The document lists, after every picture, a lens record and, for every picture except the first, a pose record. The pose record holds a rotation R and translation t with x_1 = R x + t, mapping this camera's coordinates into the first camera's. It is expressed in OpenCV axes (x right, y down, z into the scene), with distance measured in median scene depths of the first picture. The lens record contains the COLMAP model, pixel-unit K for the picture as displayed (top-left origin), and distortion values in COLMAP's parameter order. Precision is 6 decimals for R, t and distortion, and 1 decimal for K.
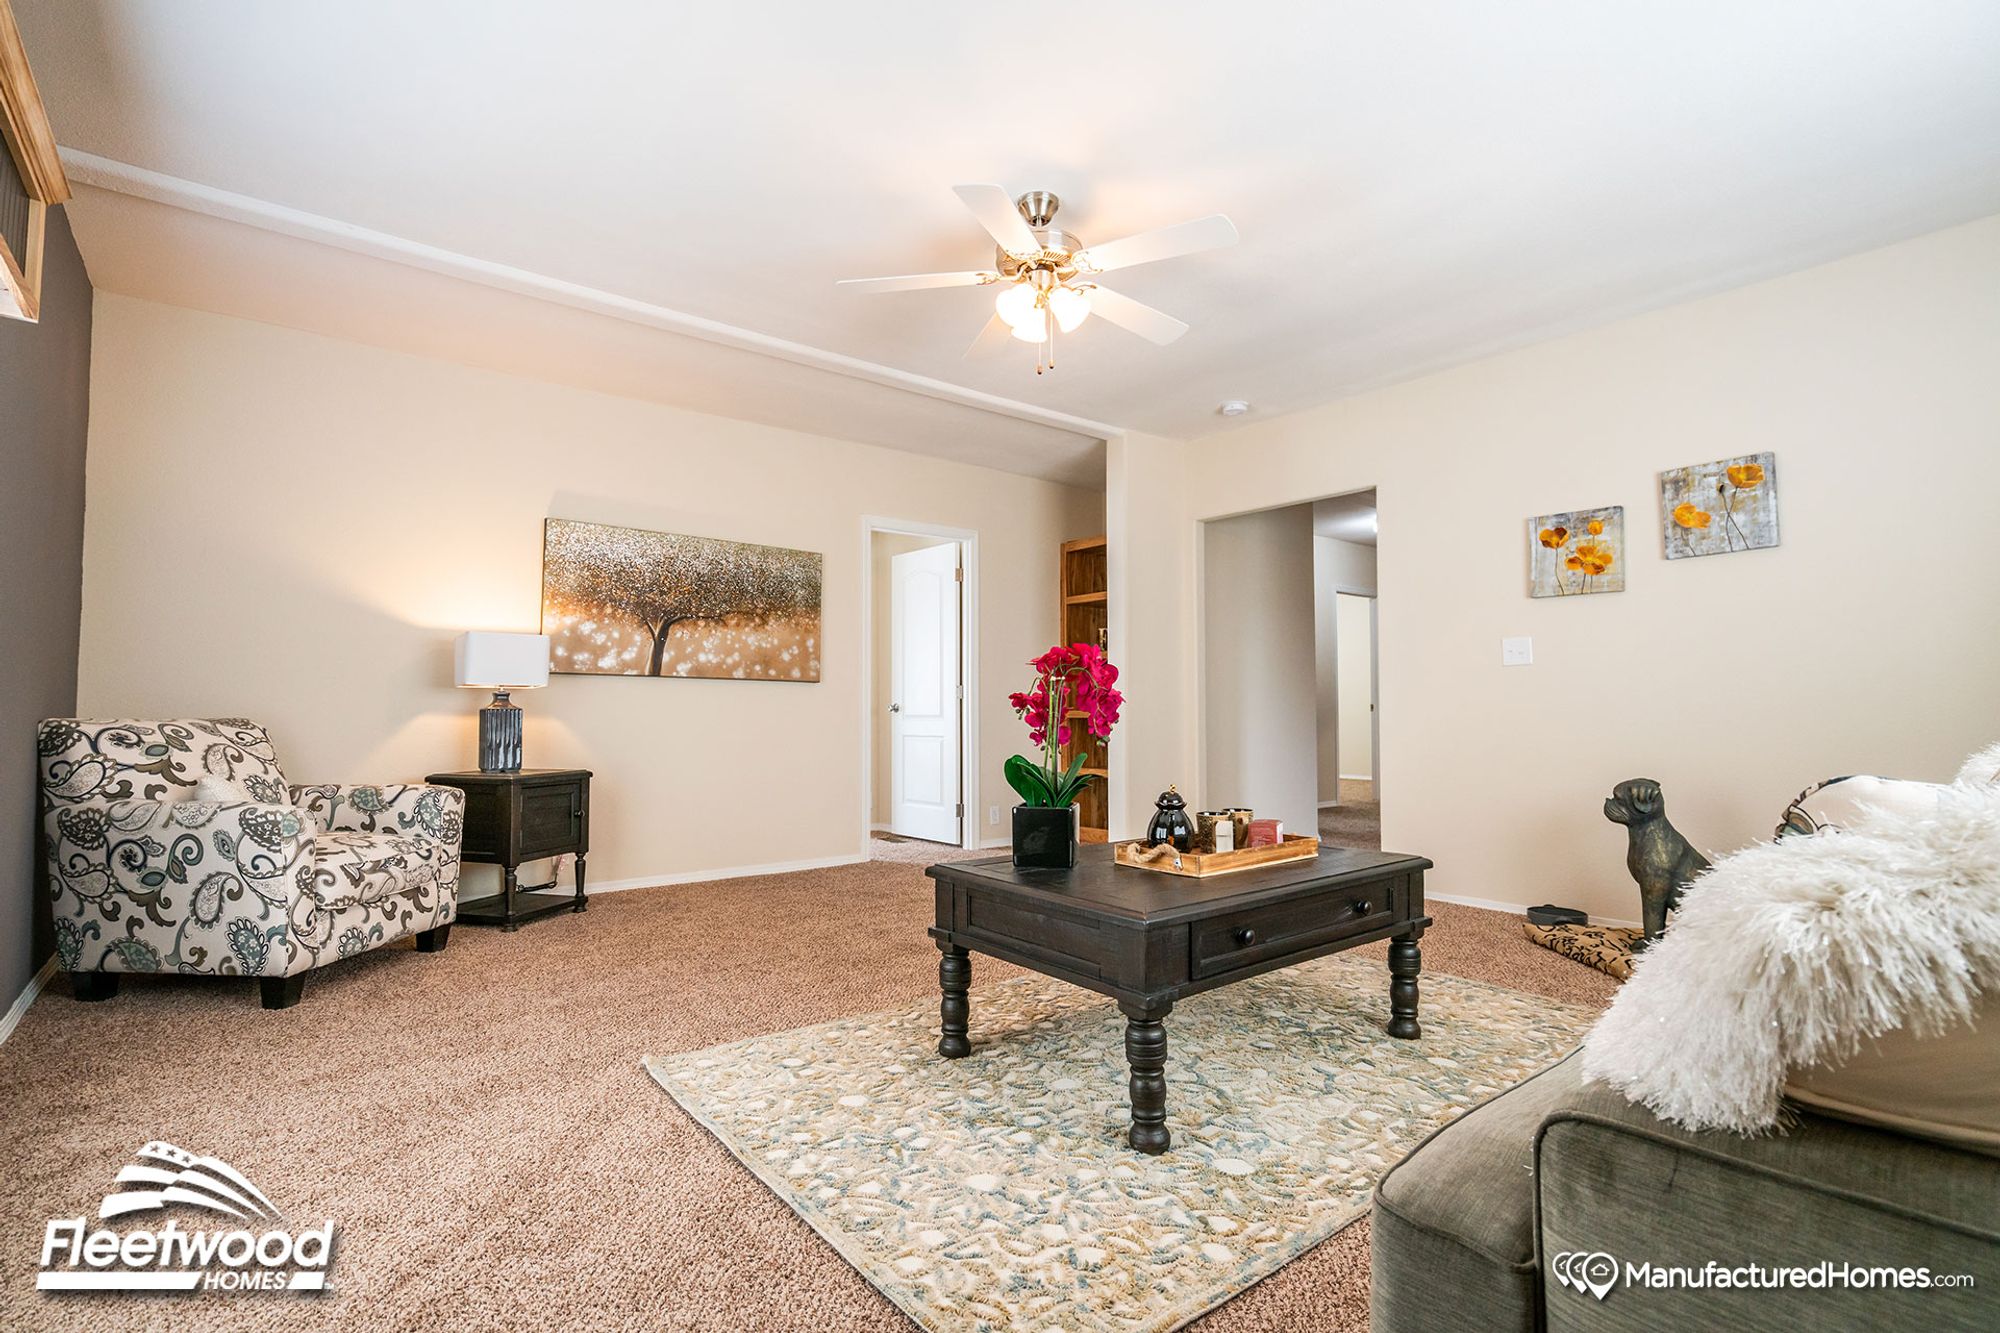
lens RADIAL K [[982.5, 0, 944.3], [0, 982.5, 669.3], [0, 0, 1]] dist [-0.002331, 0.000308]
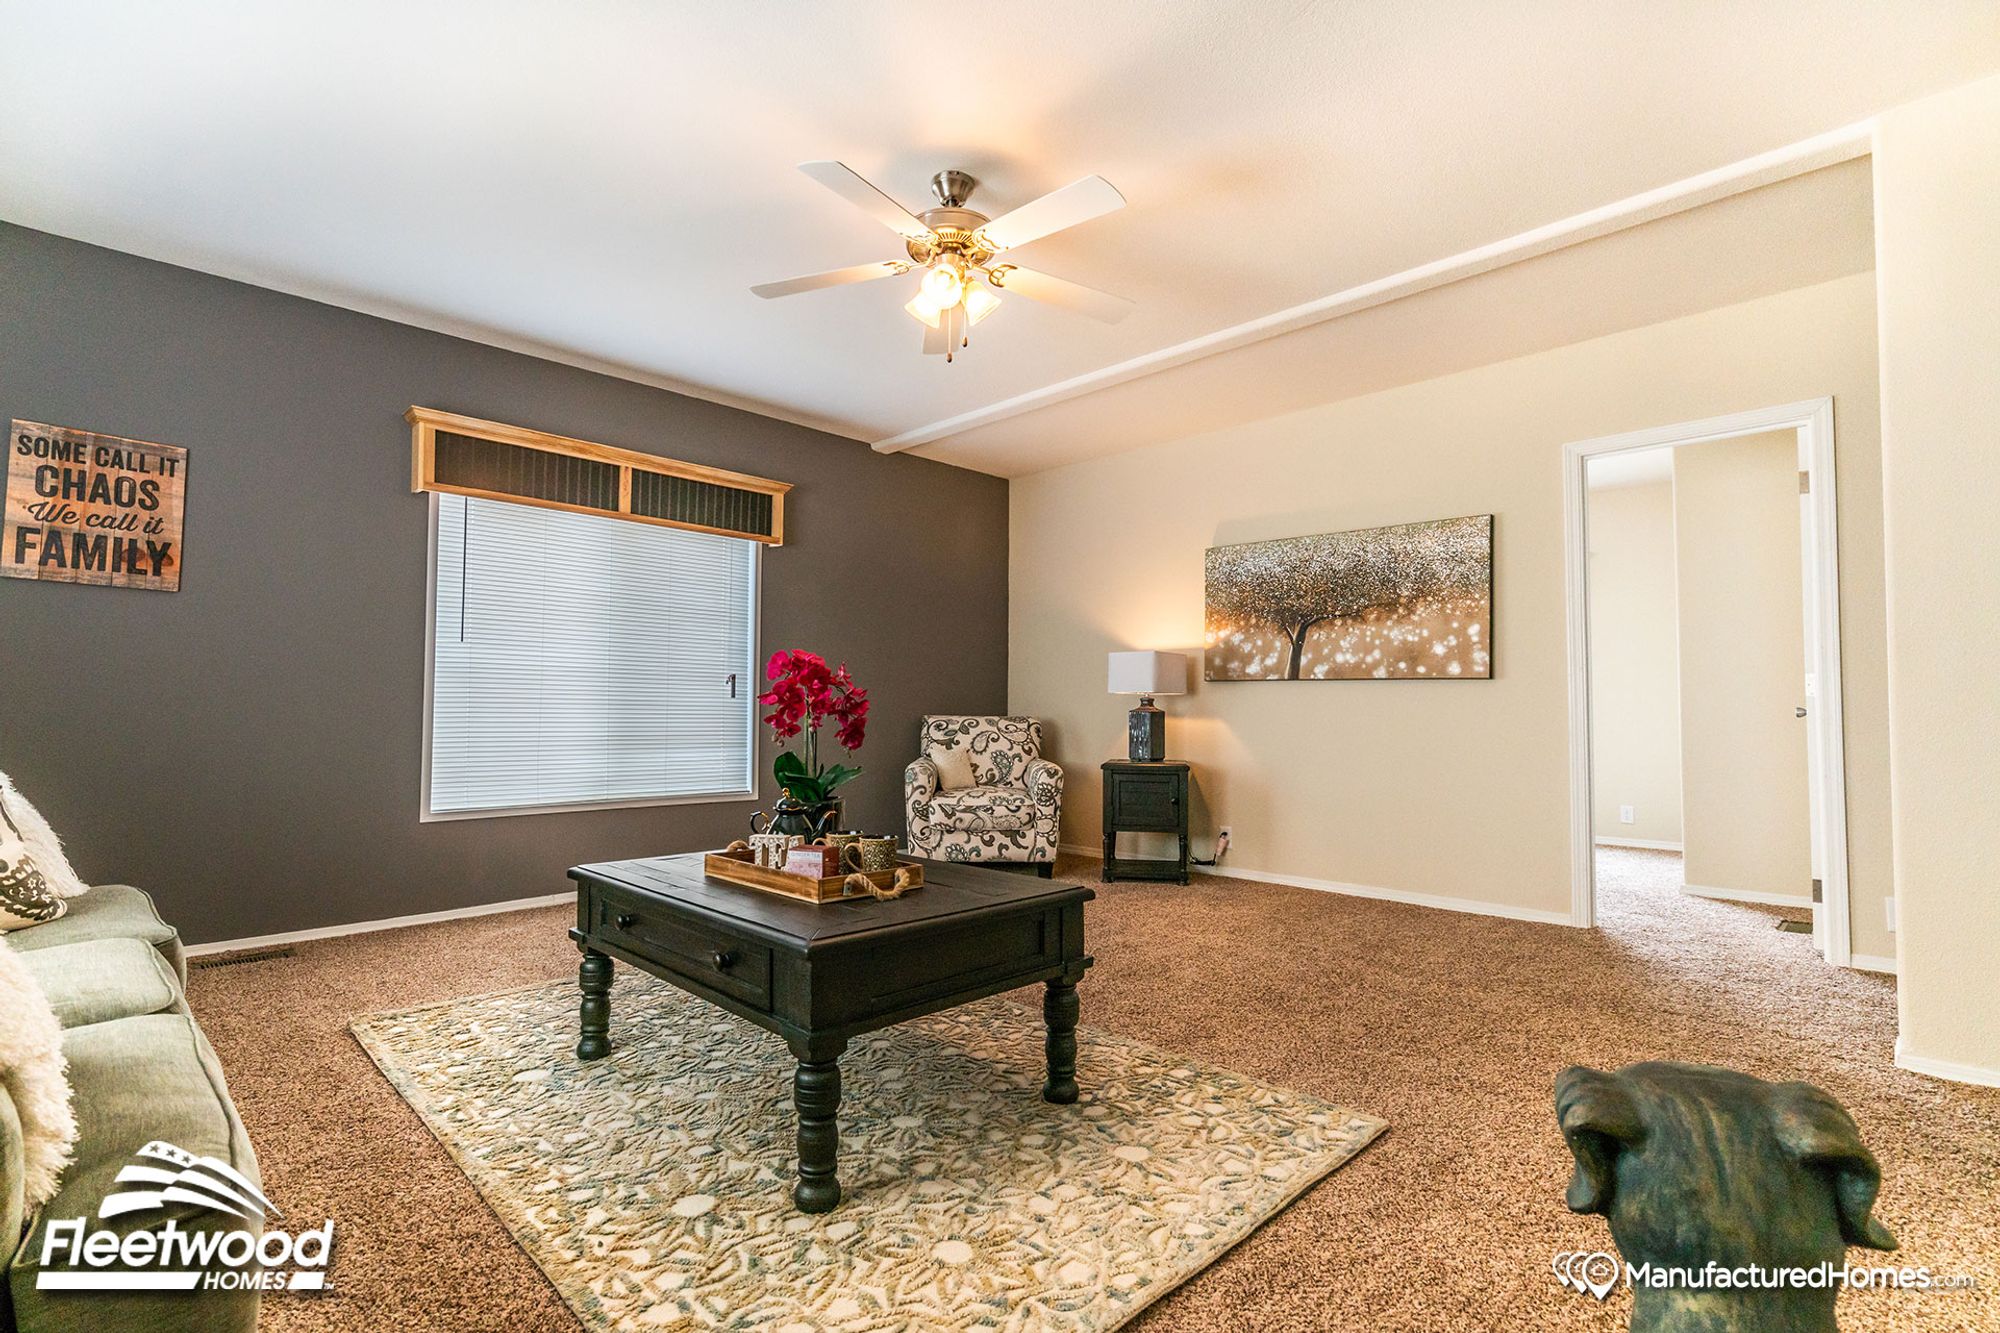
lens RADIAL K [[921.5, 0, 999.2], [0, 921.5, 674.3], [0, 0, 1]] dist [-0.002648, 0.002069]
pose [[0.116918, -0.038299, -0.992403, 0.664953], [0.036143, 0.998758, -0.034287, 0.024812], [0.992484, -0.031859, 0.118157, 0.632045]]
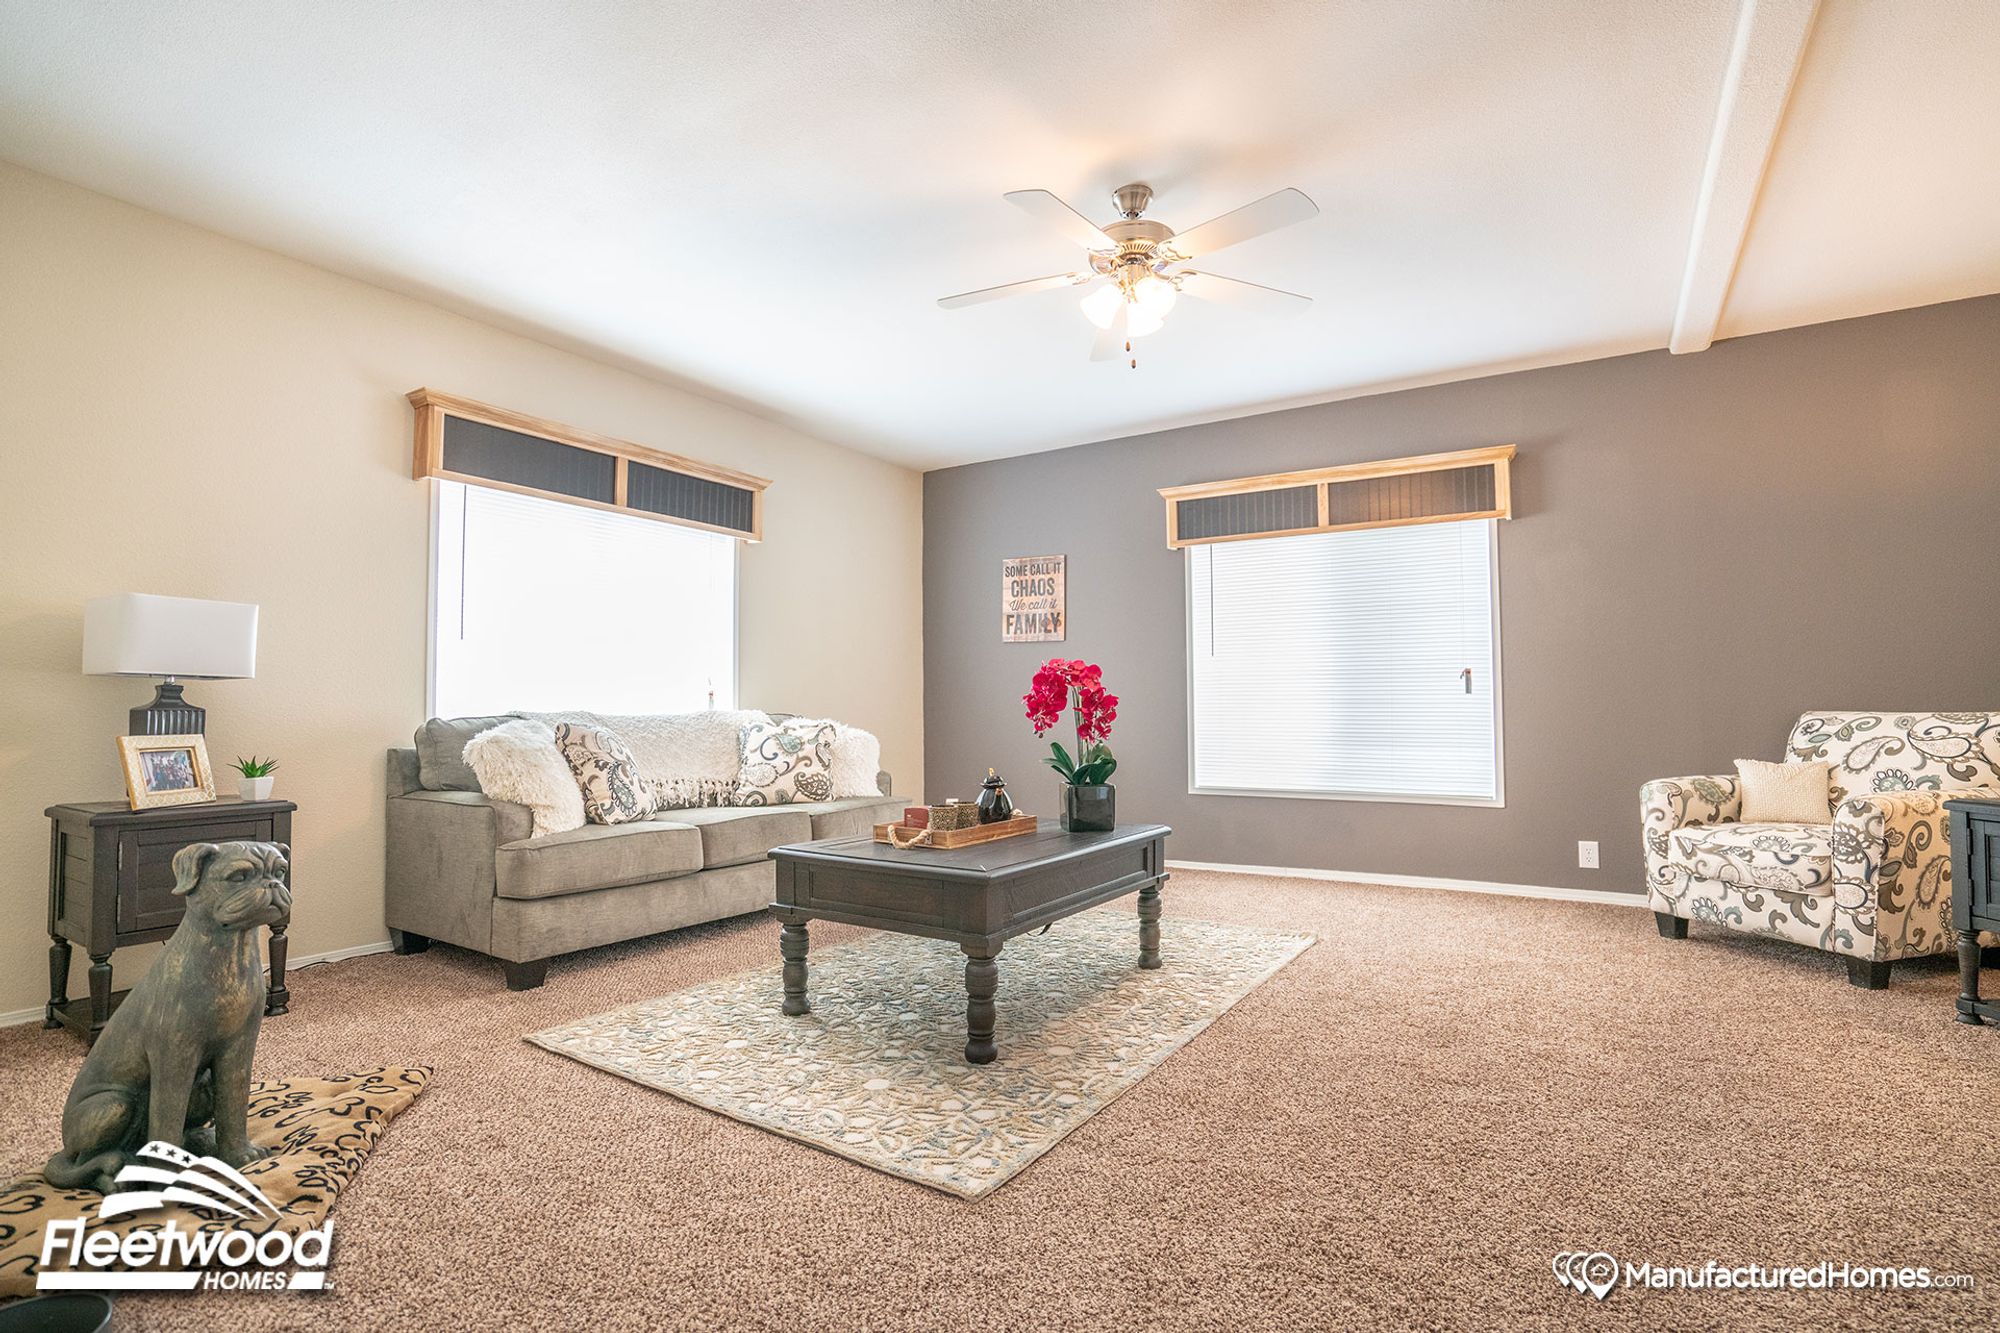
lens RADIAL K [[921.5, 0, 999.2], [0, 921.5, 674.3], [0, 0, 1]] dist [-0.002648, 0.002069]
pose [[-0.932387, -0.008259, -0.361366, 0.381019], [0.021281, 0.996751, -0.077688, 0.050300], [0.360833, -0.080126, -0.929182, 1.203720]]
